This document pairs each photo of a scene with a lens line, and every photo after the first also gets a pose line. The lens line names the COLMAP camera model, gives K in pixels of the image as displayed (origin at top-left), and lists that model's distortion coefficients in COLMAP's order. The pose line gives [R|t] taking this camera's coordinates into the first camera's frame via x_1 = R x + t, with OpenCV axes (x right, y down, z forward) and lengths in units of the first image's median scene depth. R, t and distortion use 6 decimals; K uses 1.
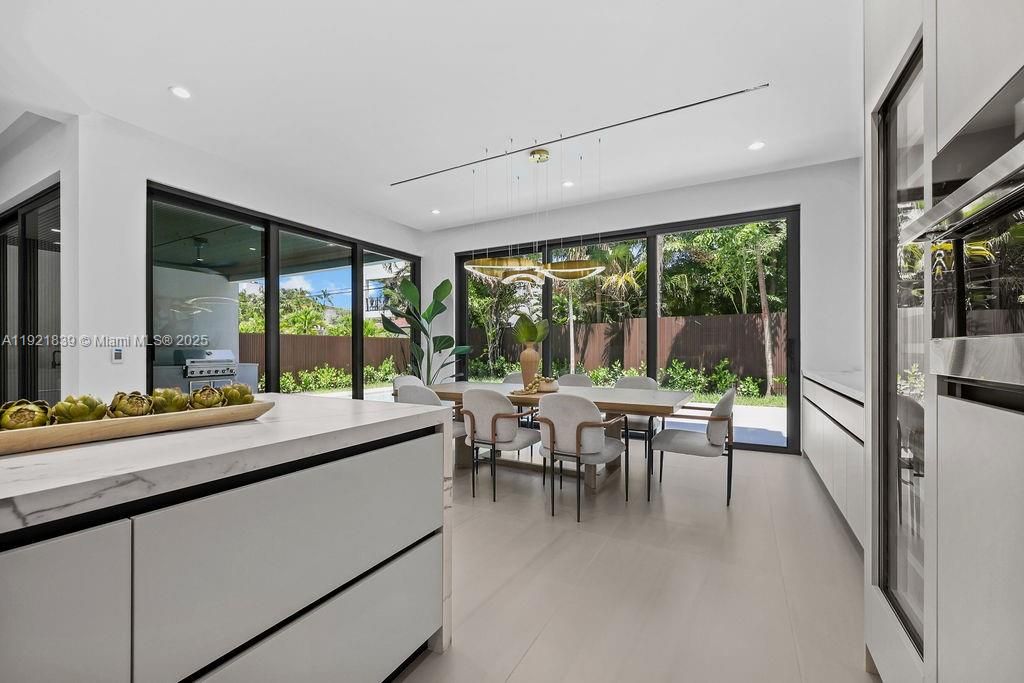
lens RADIAL K [[412.7, 0, 513.1], [0, 412.7, 350.4], [0, 0, 1]] dist [0.002551, 0.000332]
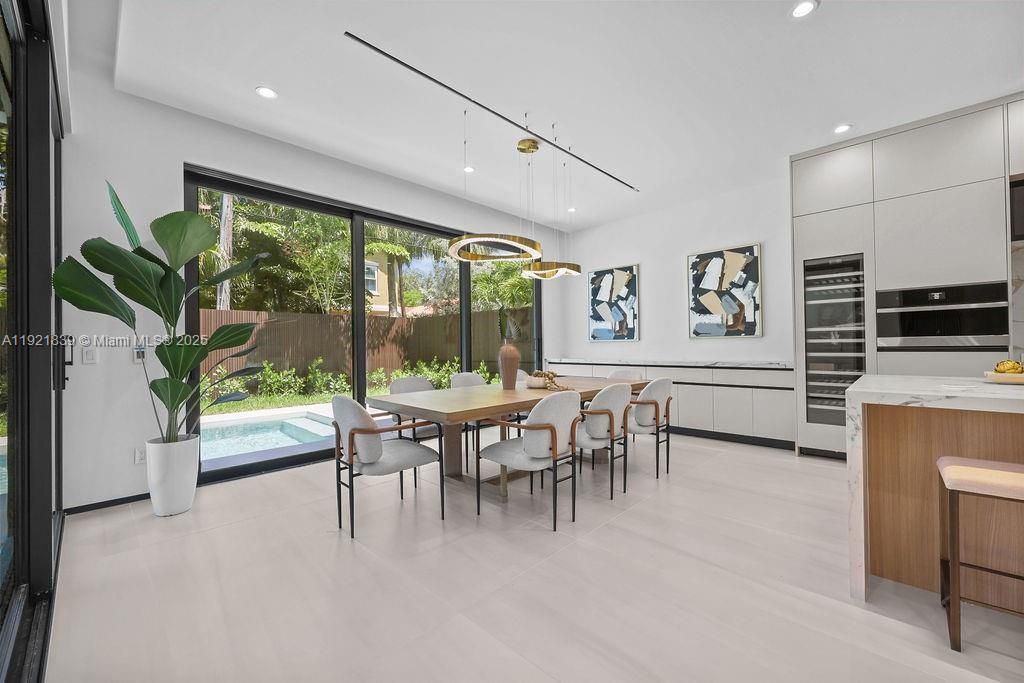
lens RADIAL K [[412.0, 0, 512.1], [0, 412.0, 343.5], [0, 0, 1]] dist [0.001092, 0.000013]
pose [[0.258787, 0.001149, 0.965934, -0.834212], [0.016727, 0.999844, -0.005671, -0.001135], [-0.965790, 0.017624, 0.258728, 0.754309]]
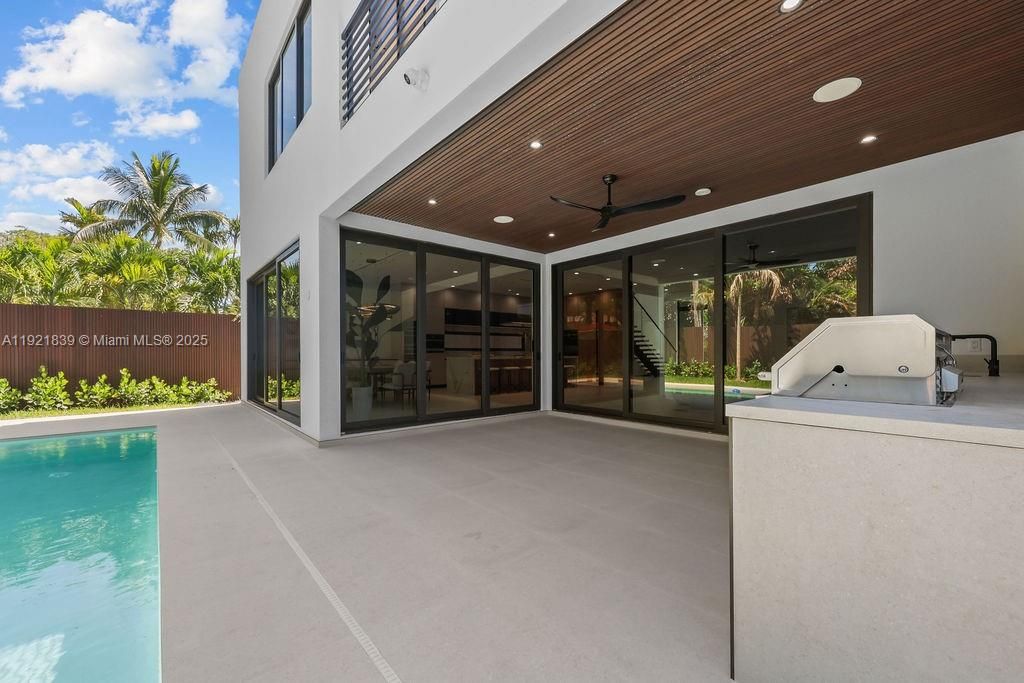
lens RADIAL K [[416.5, 0, 514.5], [0, 416.5, 355.3], [0, 0, 1]] dist [0.000840, 0.000185]
pose [[-0.939144, 0.012749, 0.343286, -1.389125], [0.011650, 0.999918, -0.005264, 0.068828], [-0.343326, -0.000944, -0.939216, 2.741179]]
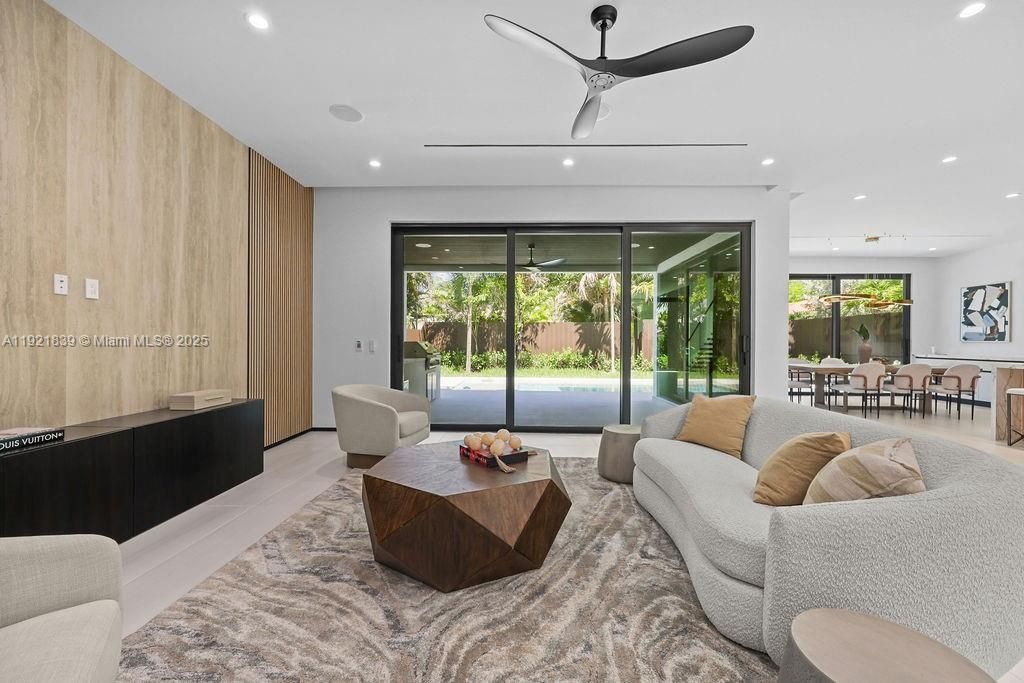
lens RADIAL K [[412.0, 0, 512.1], [0, 412.0, 343.5], [0, 0, 1]] dist [0.001092, 0.000013]
pose [[0.888615, 0.002675, 0.458646, -2.105413], [-0.003219, 0.999995, 0.000406, 0.000444], [-0.458643, -0.001837, 0.888619, 0.092445]]
